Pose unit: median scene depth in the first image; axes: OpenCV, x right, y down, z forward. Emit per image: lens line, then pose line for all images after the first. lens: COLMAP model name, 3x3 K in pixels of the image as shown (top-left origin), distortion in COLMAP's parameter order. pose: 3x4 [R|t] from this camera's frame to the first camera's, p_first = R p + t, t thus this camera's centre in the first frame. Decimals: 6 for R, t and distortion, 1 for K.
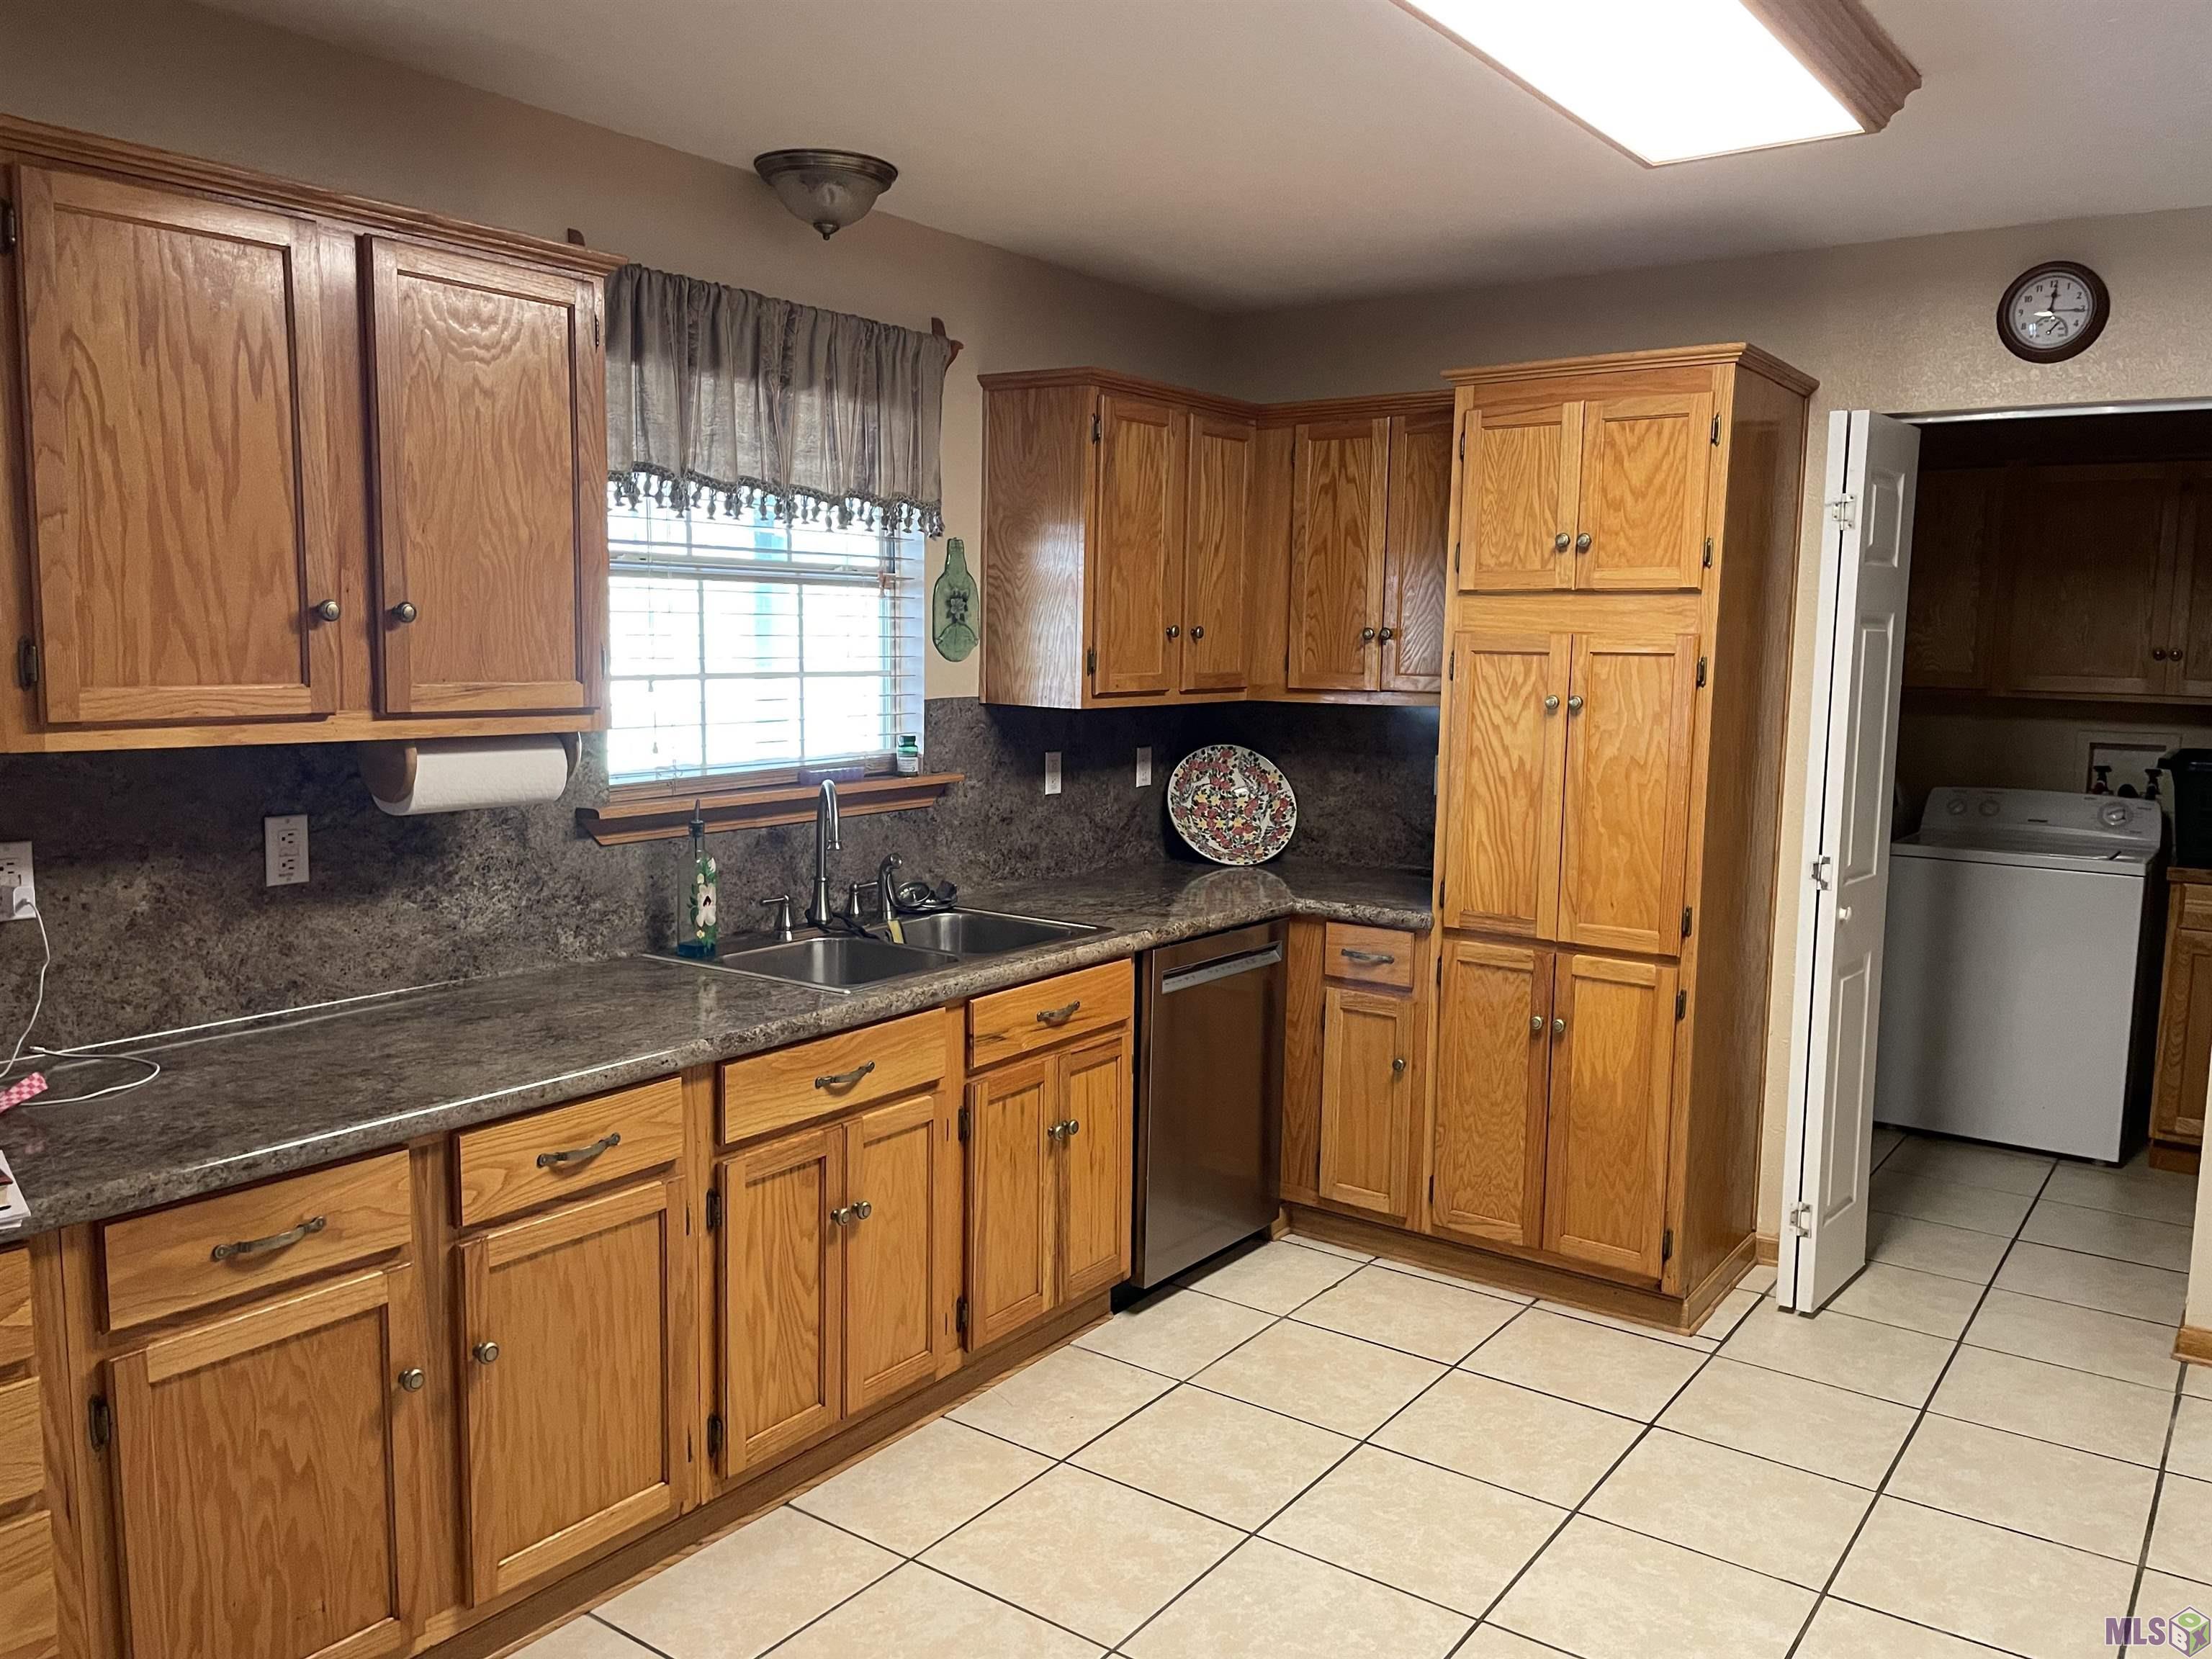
lens RADIAL K [[1686.2, 0, 1111.9], [0, 1686.2, 856.4], [0, 0, 1]] dist [0.131426, -0.141095]
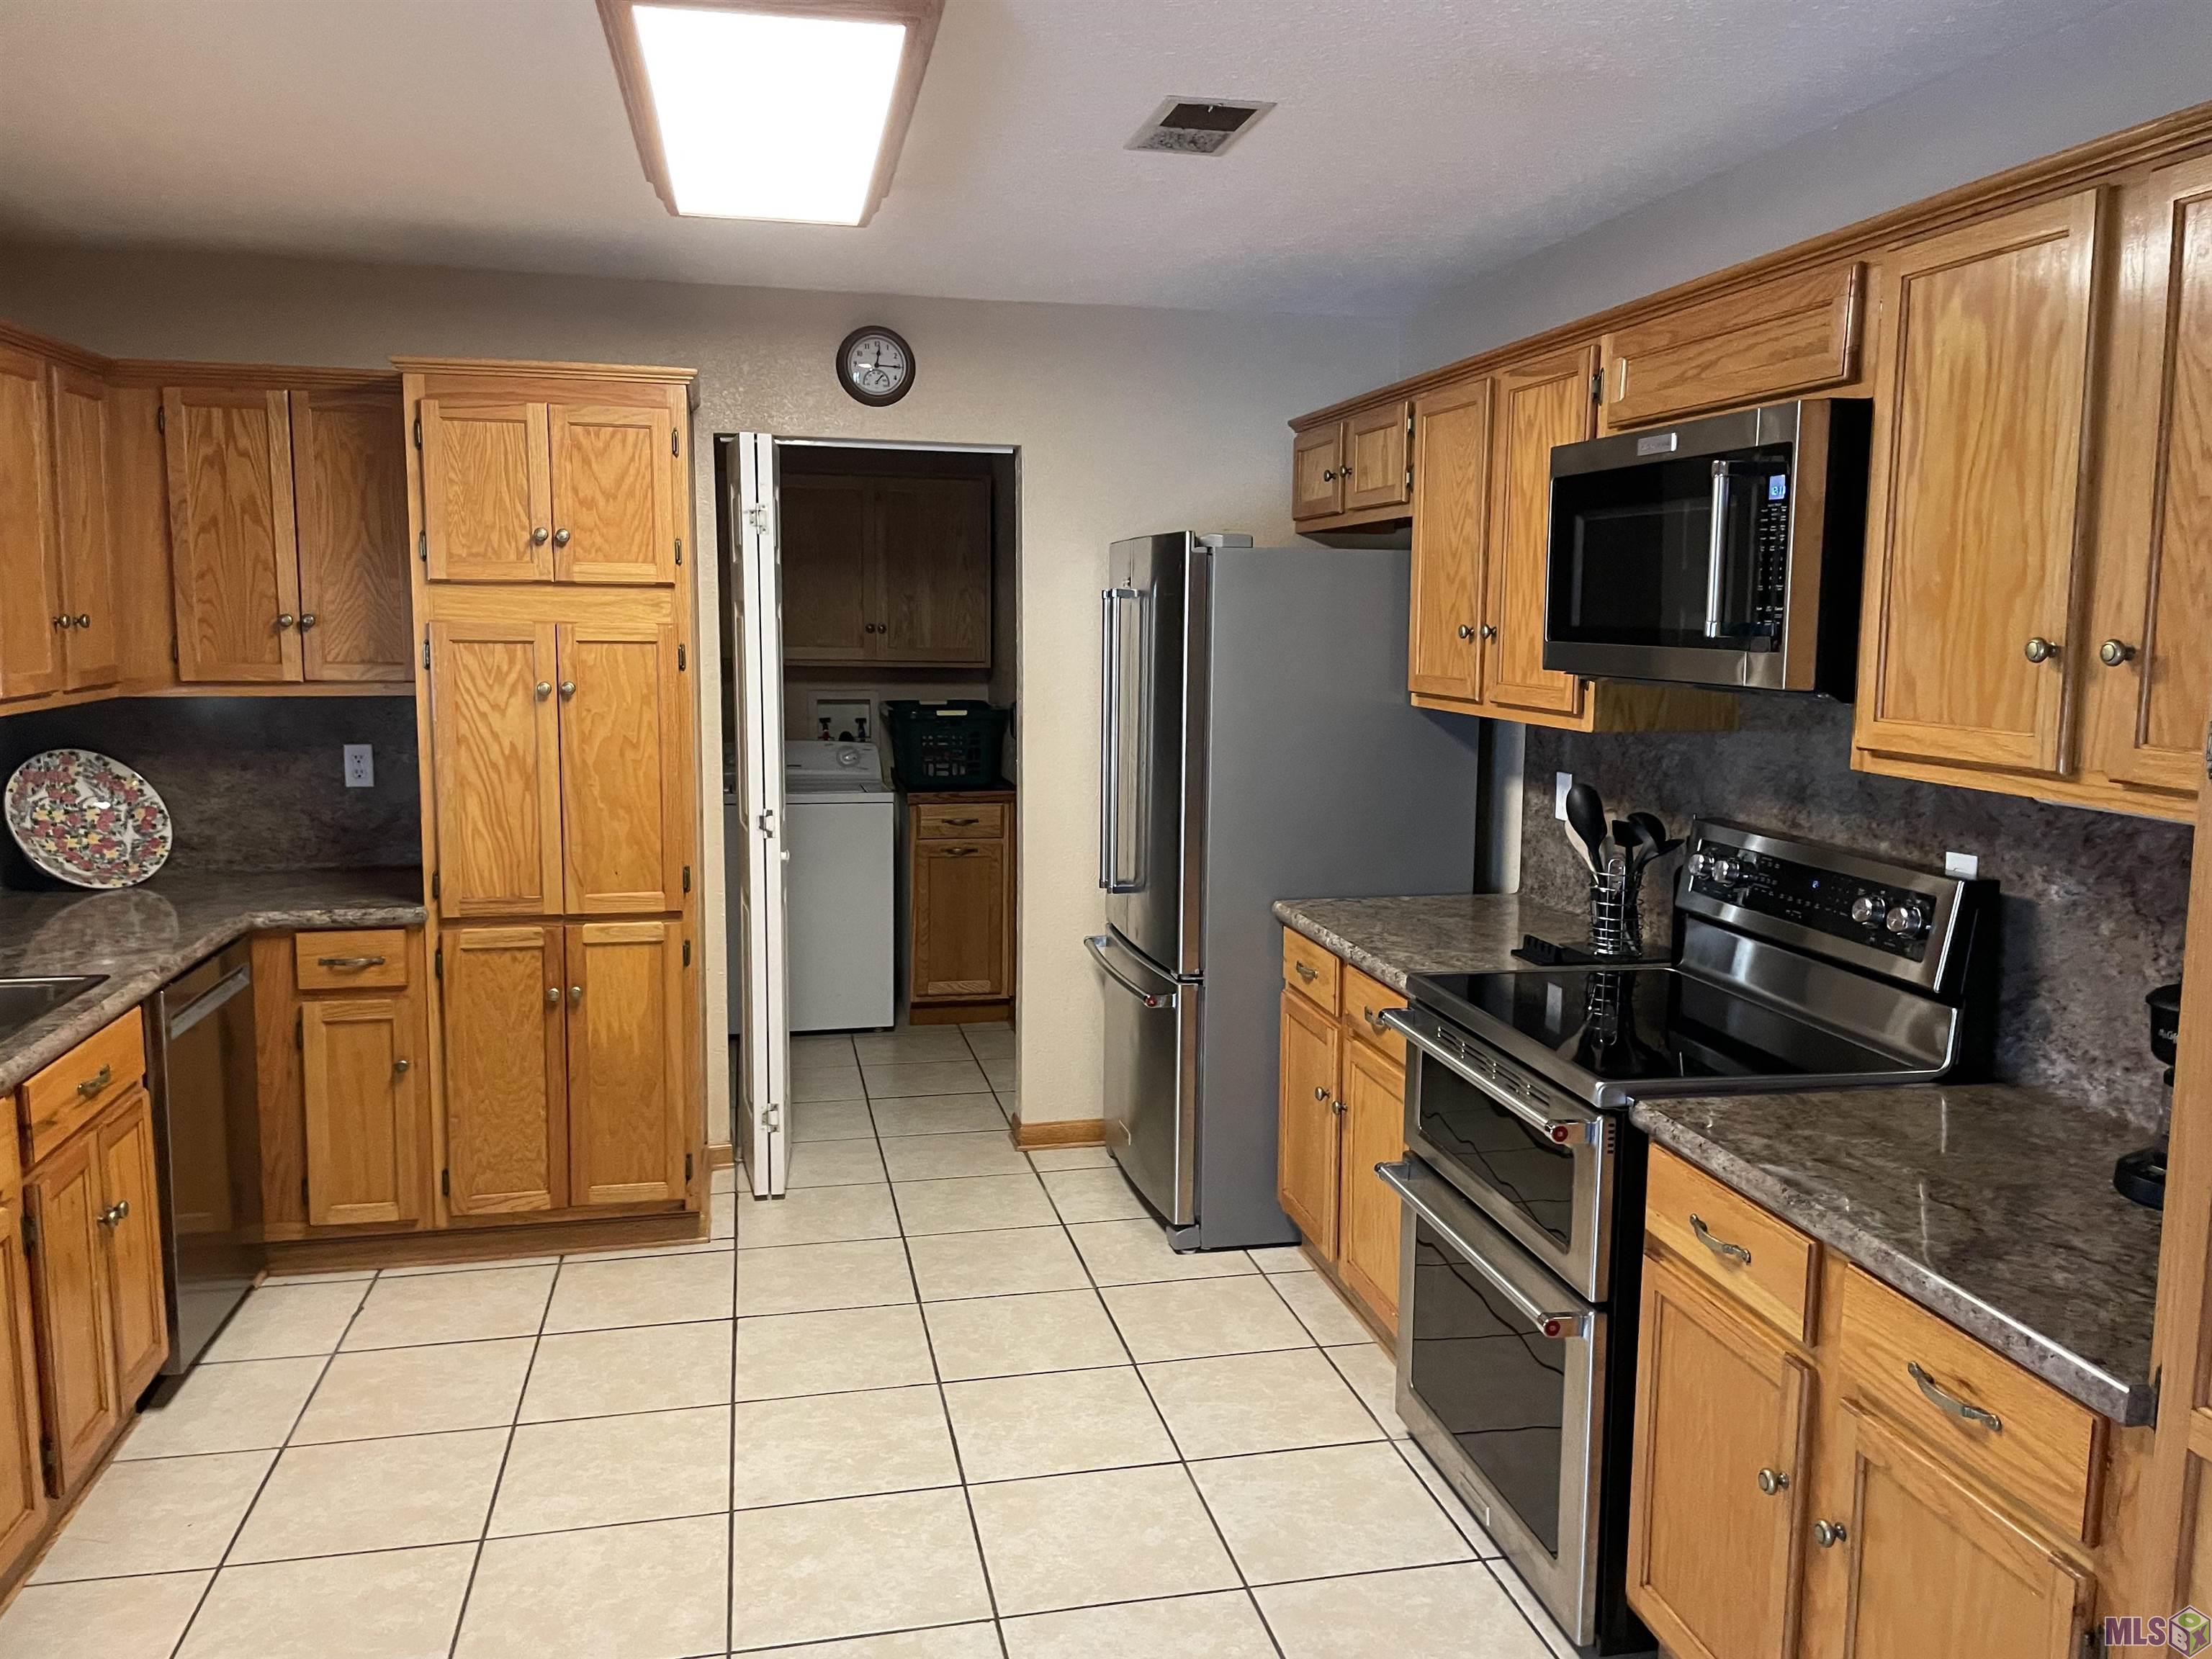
lens RADIAL K [[1686.2, 0, 1111.9], [0, 1686.2, 856.4], [0, 0, 1]] dist [0.131426, -0.141095]
pose [[0.680010, -0.120599, 0.723217, -0.264538], [0.102839, 0.992317, 0.068778, -0.023425], [-0.725955, 0.027605, 0.687188, 0.024640]]
